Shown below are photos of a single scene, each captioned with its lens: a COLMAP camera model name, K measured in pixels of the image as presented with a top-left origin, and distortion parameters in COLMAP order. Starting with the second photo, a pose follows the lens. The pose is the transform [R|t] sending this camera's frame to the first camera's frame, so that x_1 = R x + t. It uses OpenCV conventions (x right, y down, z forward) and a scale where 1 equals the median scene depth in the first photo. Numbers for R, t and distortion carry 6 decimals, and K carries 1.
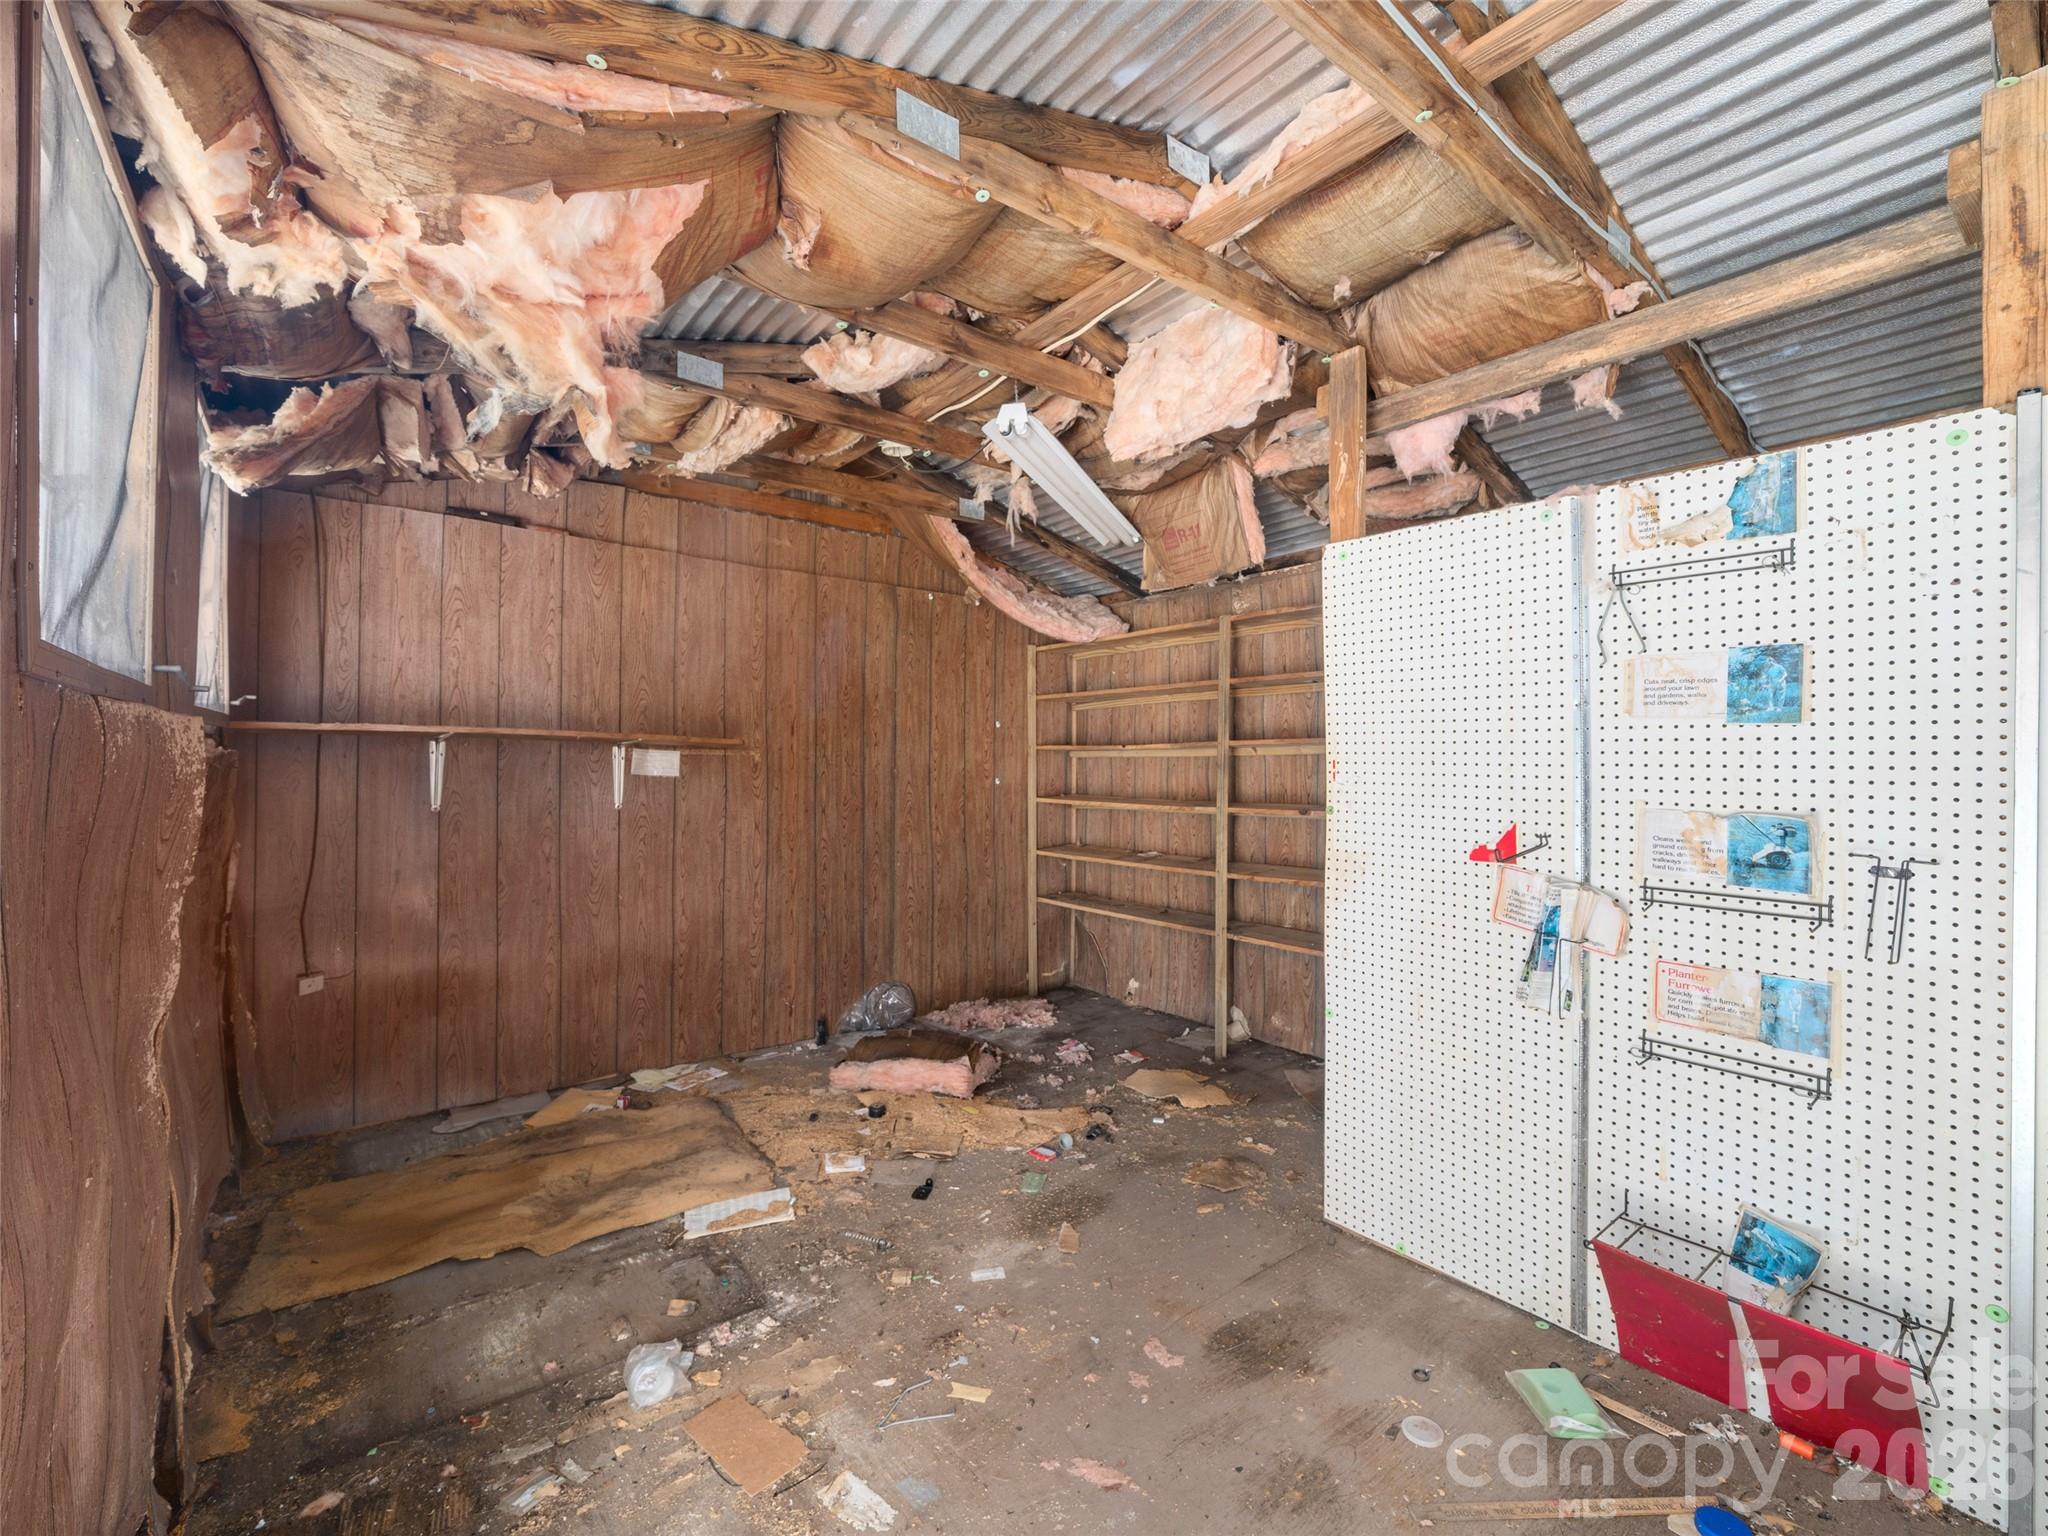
lens RADIAL K [[884.7, 0, 1021.0], [0, 884.7, 765.3], [0, 0, 1]] dist [-0.000886, -0.000169]
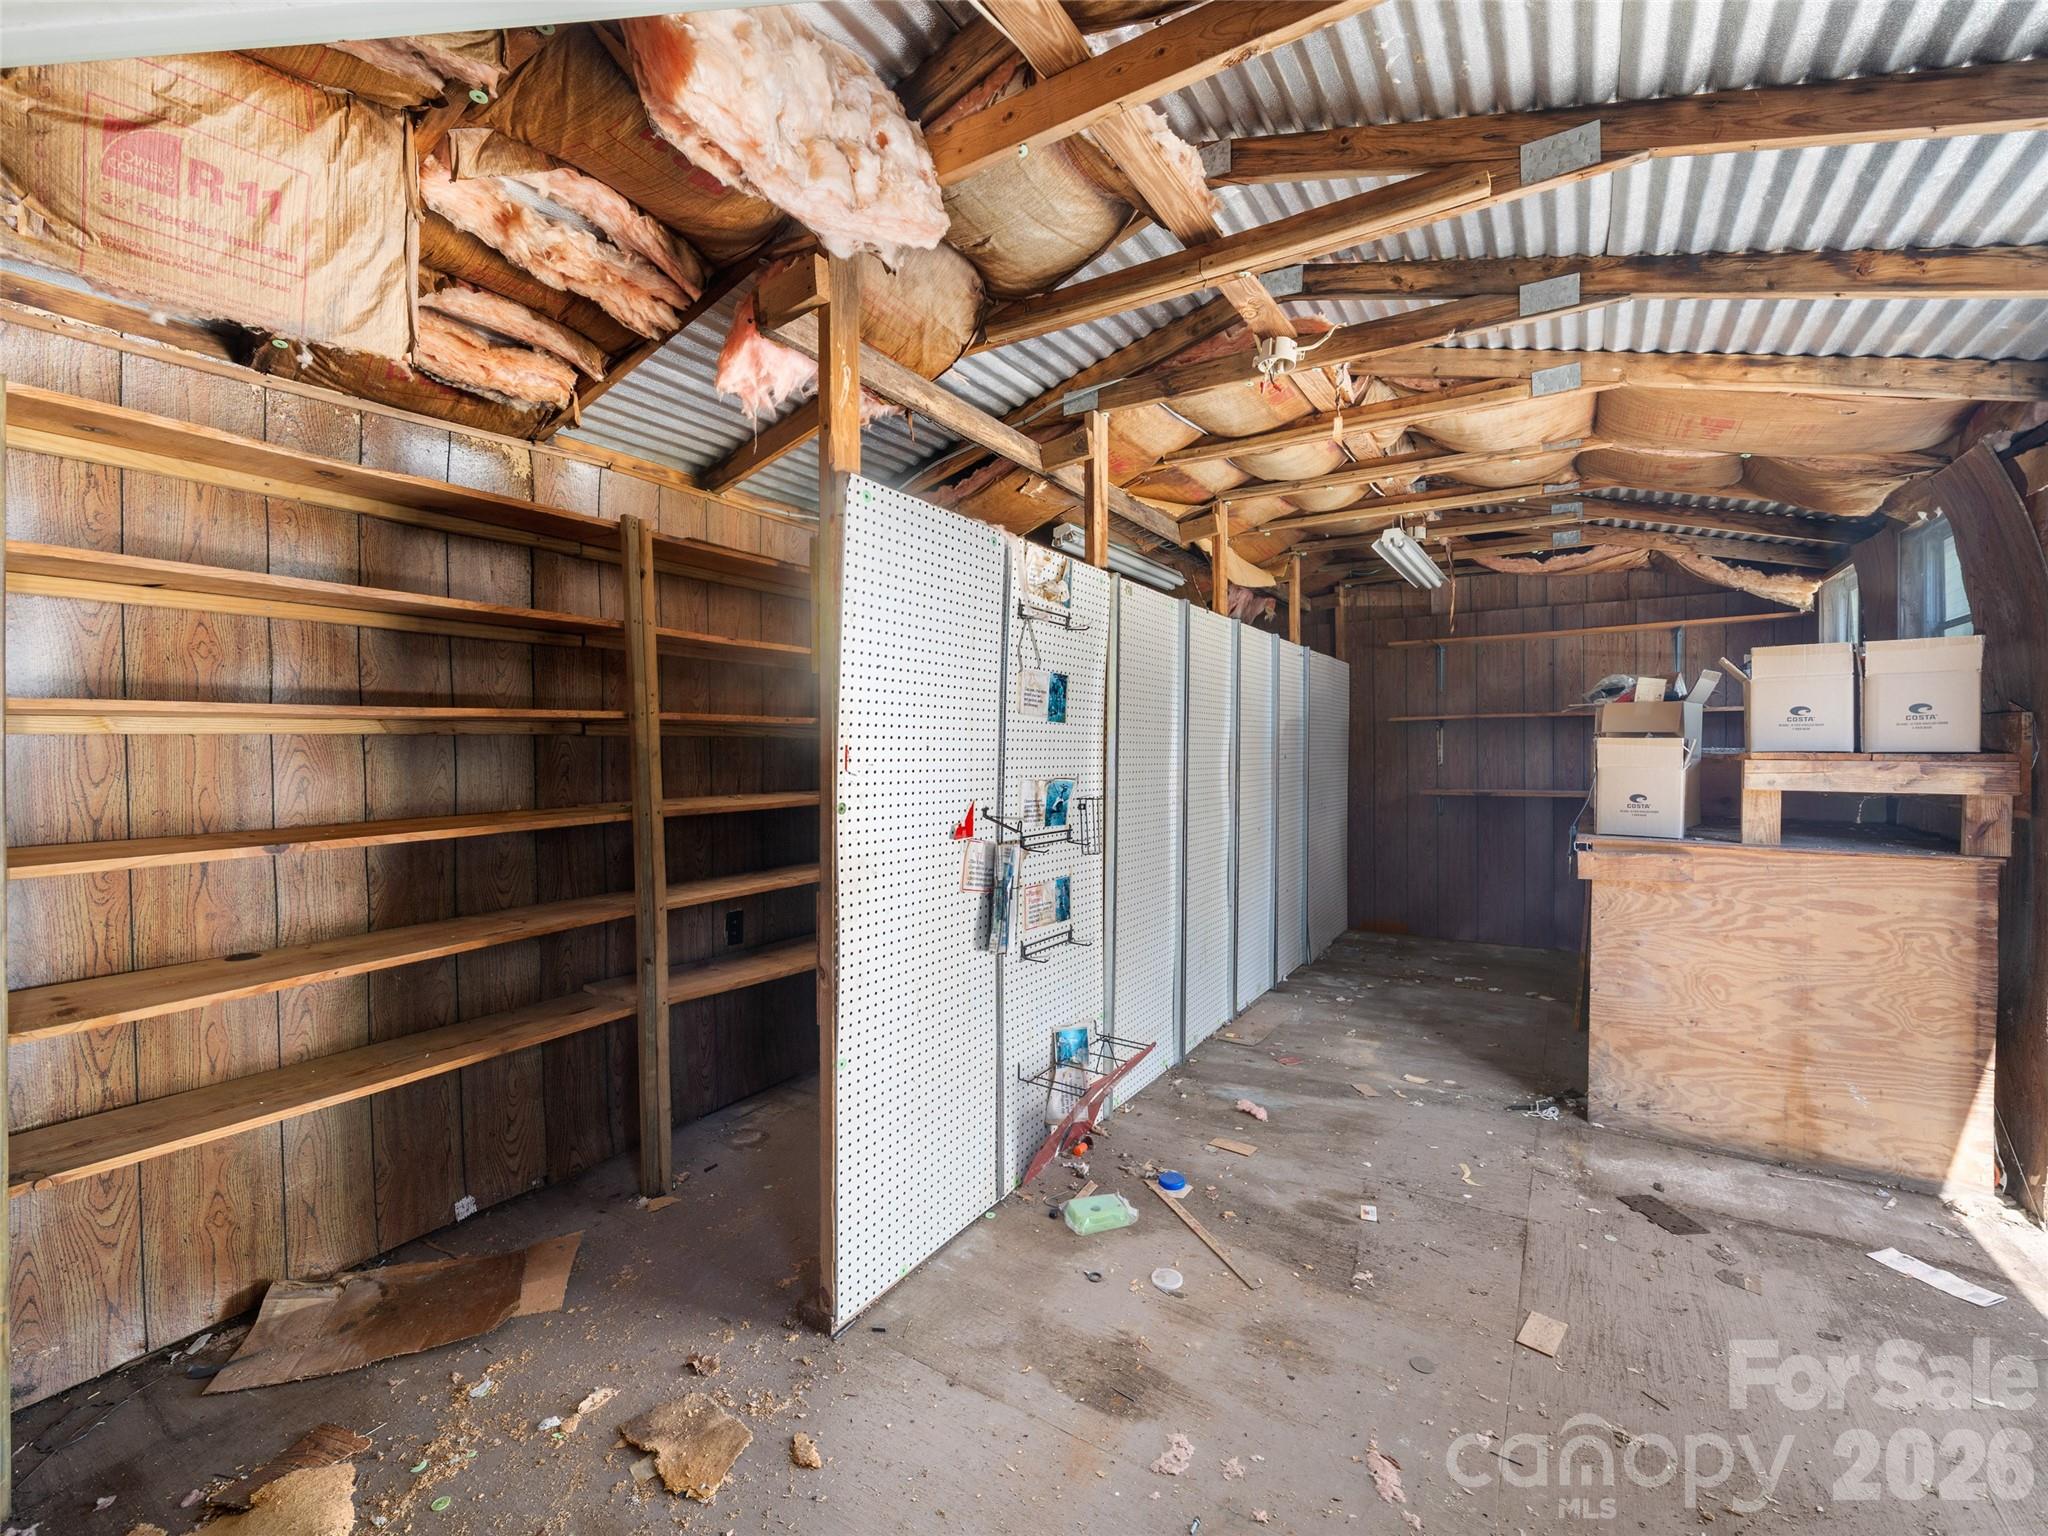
lens RADIAL K [[884.7, 0, 1020.5], [0, 884.7, 758.3], [0, 0, 1]] dist [-0.000886, -0.000169]
pose [[-0.341183, -0.014983, 0.939878, -0.620619], [0.002909, 0.999851, 0.016995, -0.009641], [-0.939993, 0.008533, -0.341088, 1.552649]]
